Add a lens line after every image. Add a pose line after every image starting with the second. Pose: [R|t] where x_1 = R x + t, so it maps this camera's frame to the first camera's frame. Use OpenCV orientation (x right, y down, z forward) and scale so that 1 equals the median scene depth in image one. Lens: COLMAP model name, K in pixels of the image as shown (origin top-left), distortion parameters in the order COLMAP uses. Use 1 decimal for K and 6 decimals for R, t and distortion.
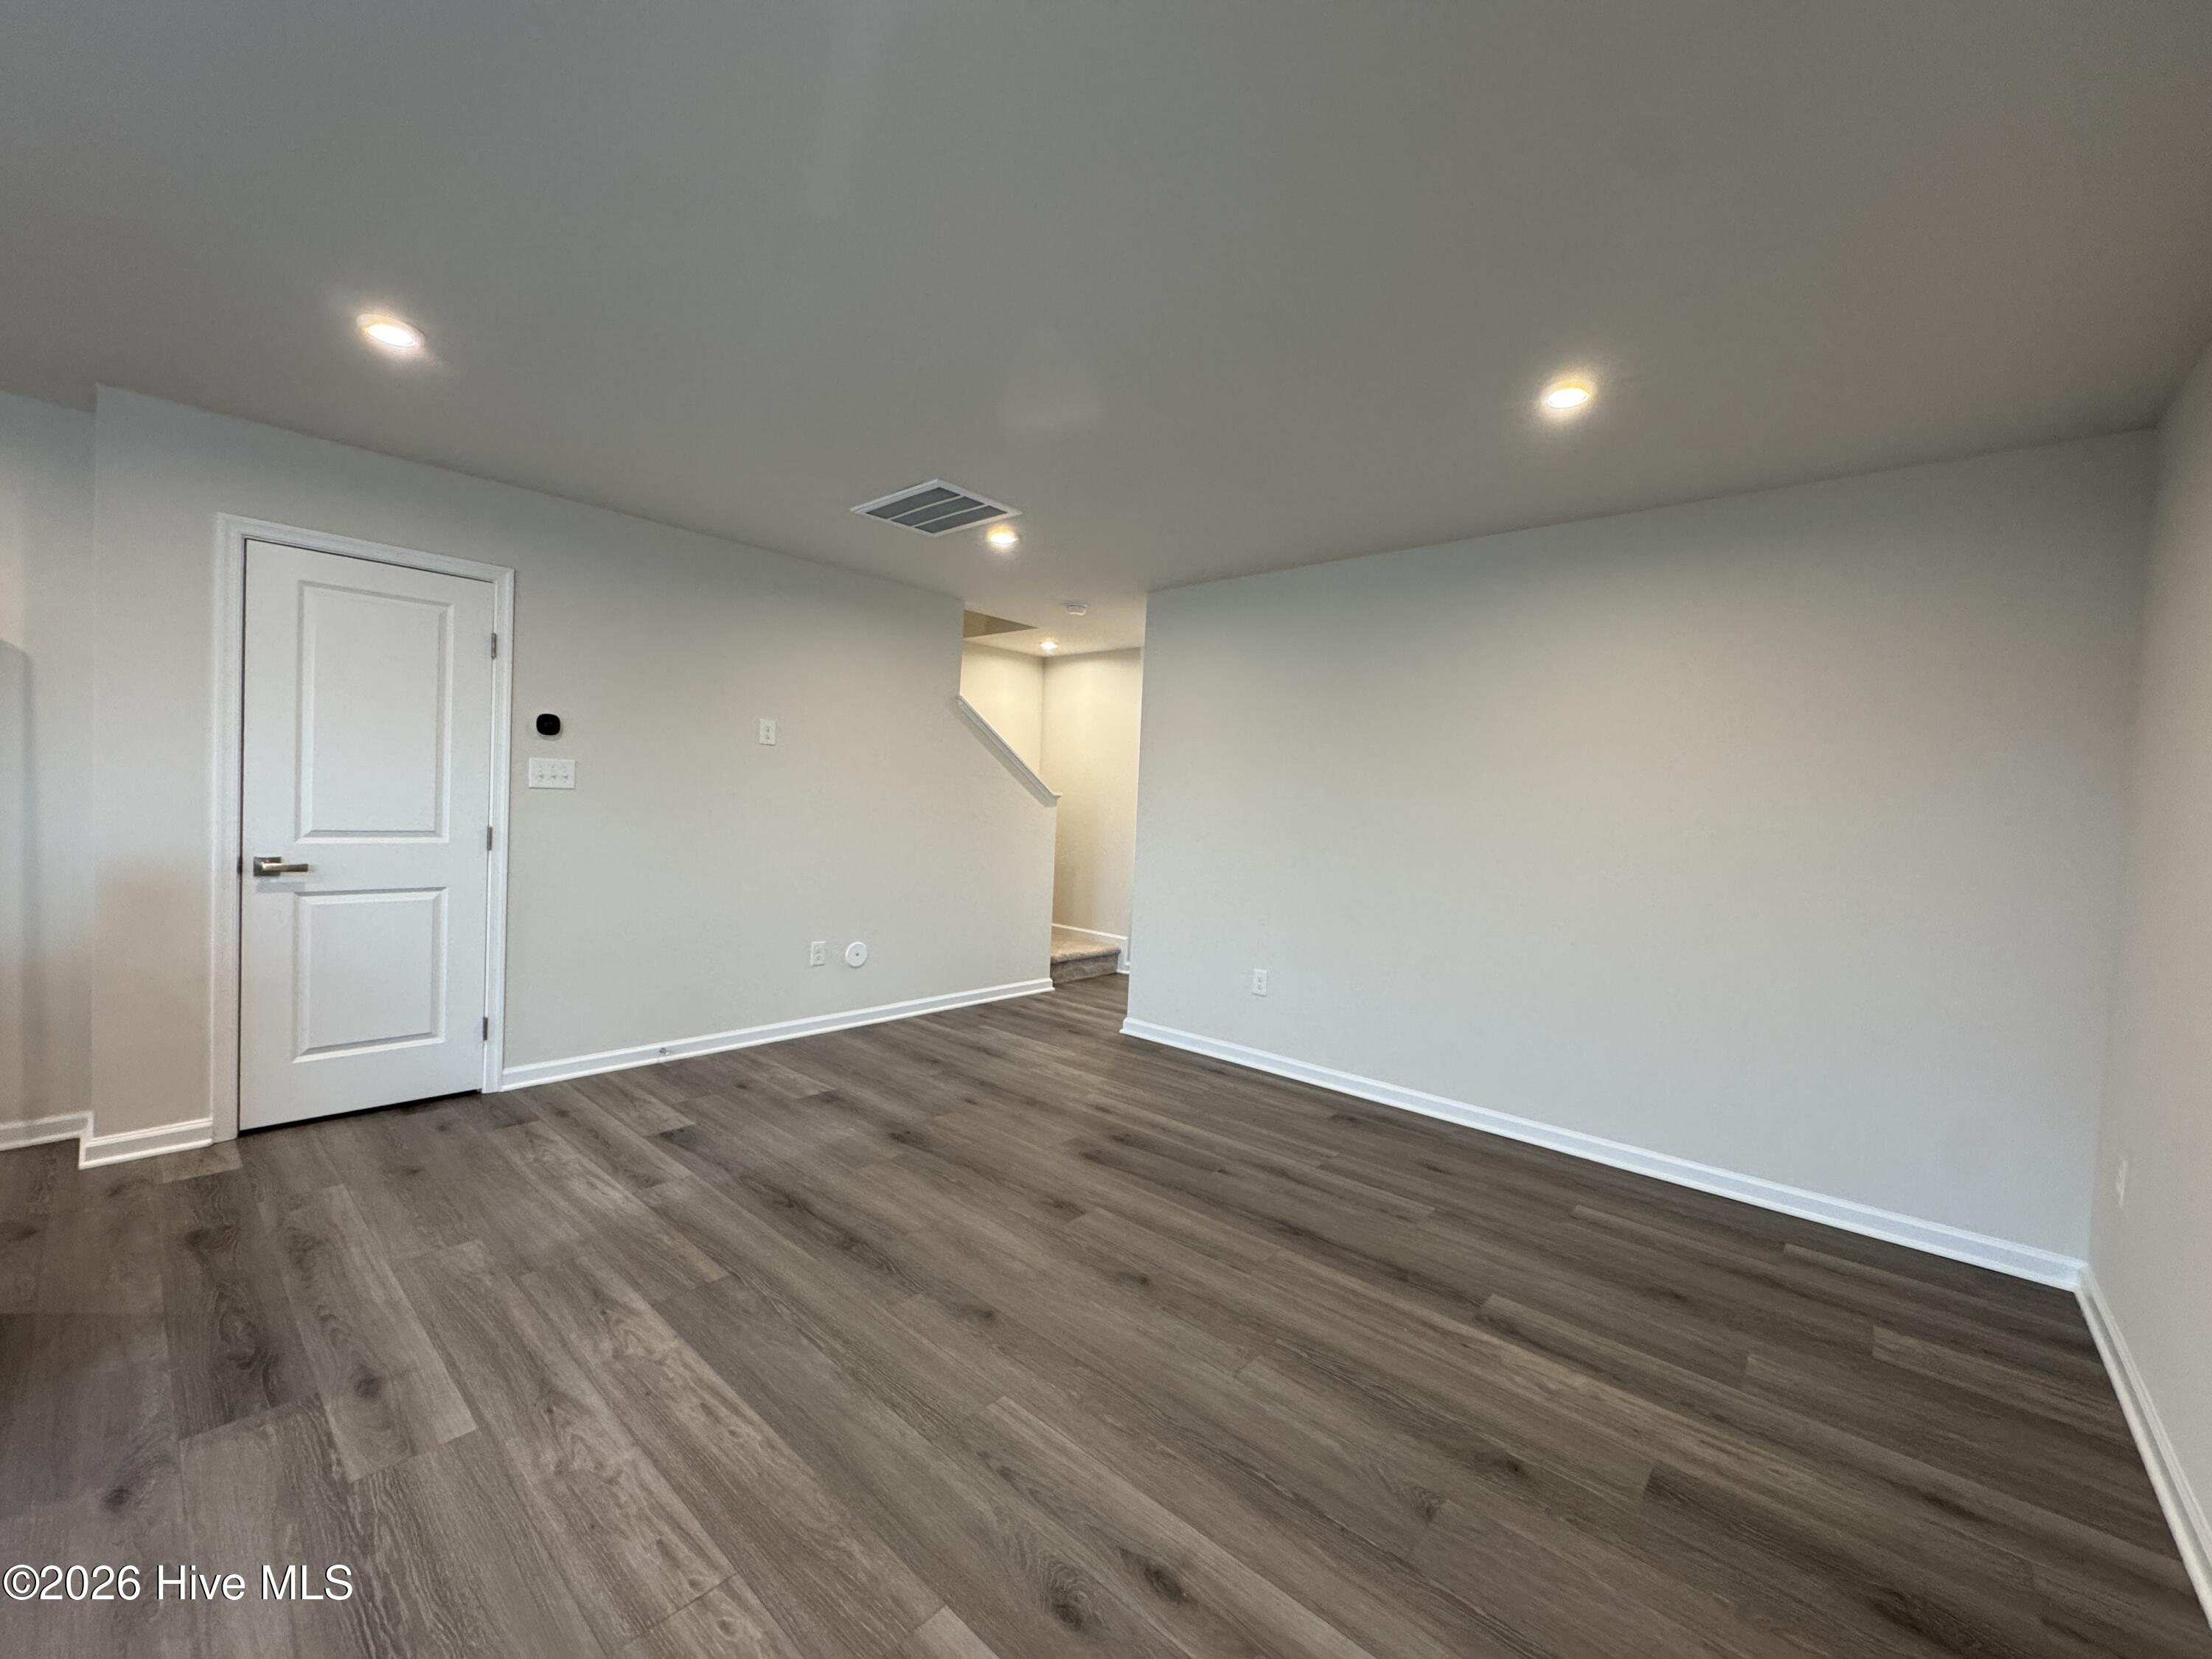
lens RADIAL K [[881.1, 0, 1108.1], [0, 881.1, 829.8], [0, 0, 1]] dist [-0.003443, 0.000410]
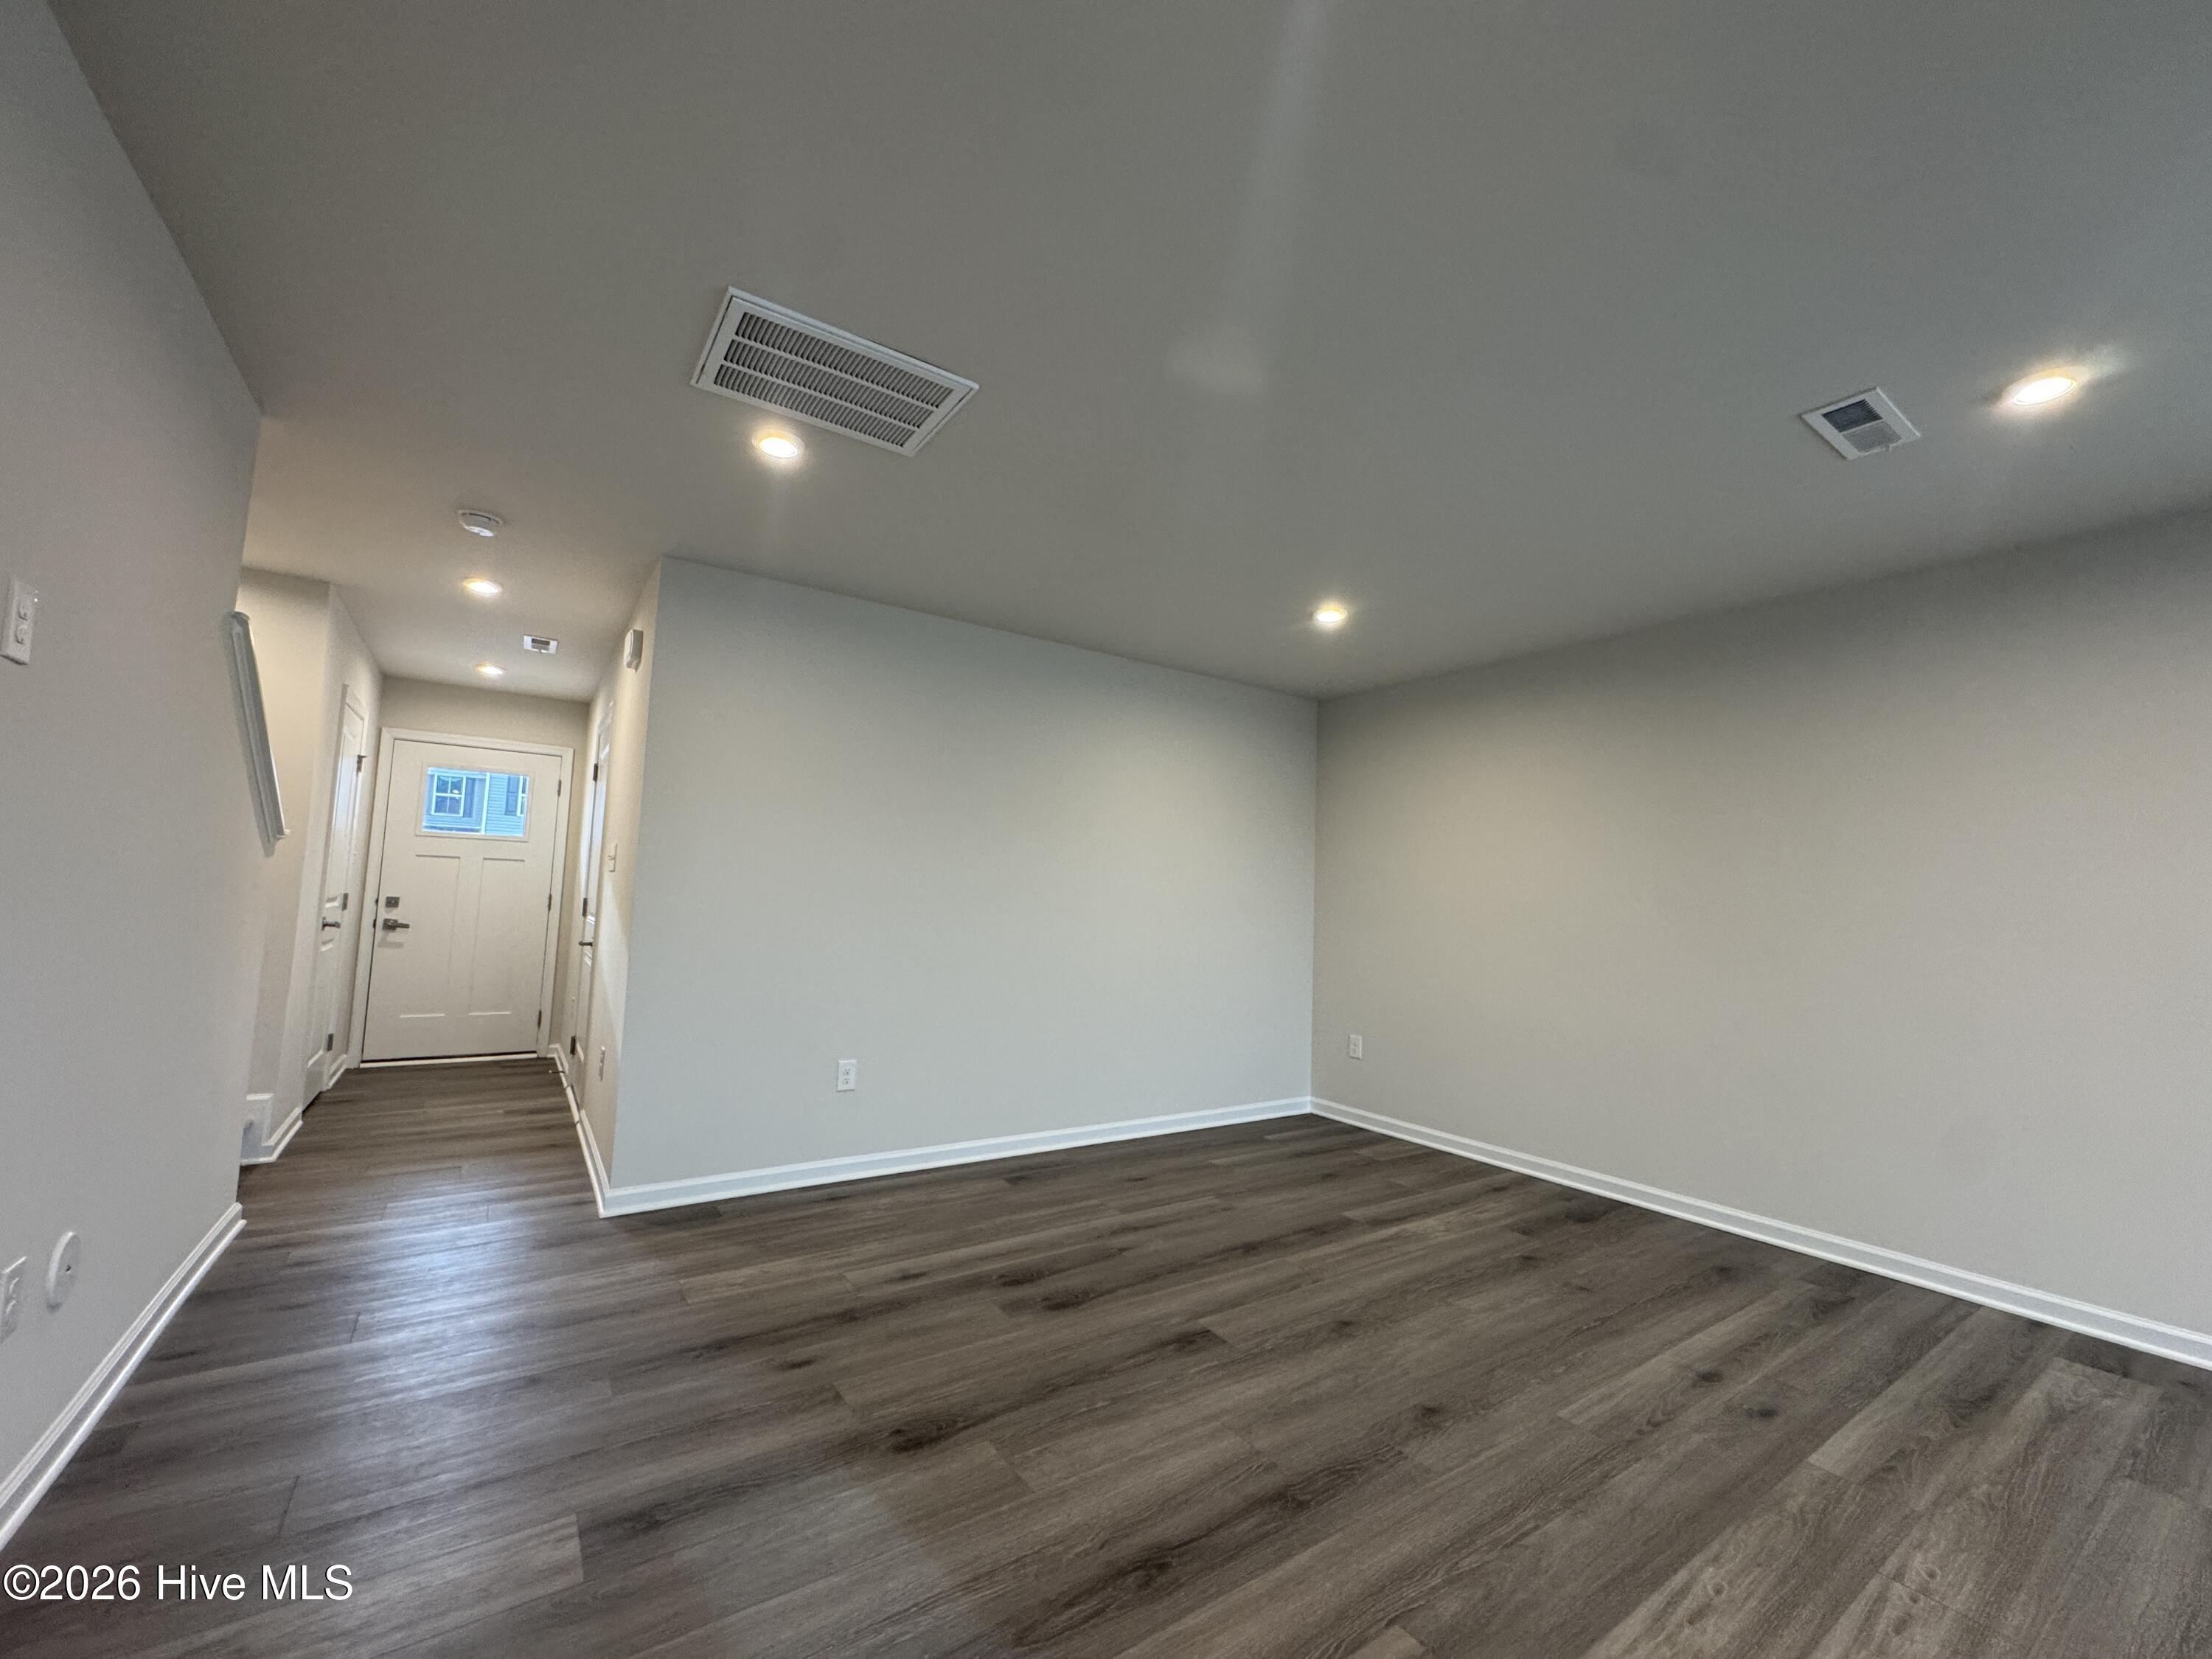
lens RADIAL K [[881.1, 0, 1098.7], [0, 881.1, 830.6], [0, 0, 1]] dist [-0.003443, 0.000410]
pose [[0.247256, 0.043889, 0.967956, -0.956715], [0.006457, 0.998877, -0.046940, -0.032838], [-0.968929, 0.017857, 0.246695, 0.888138]]
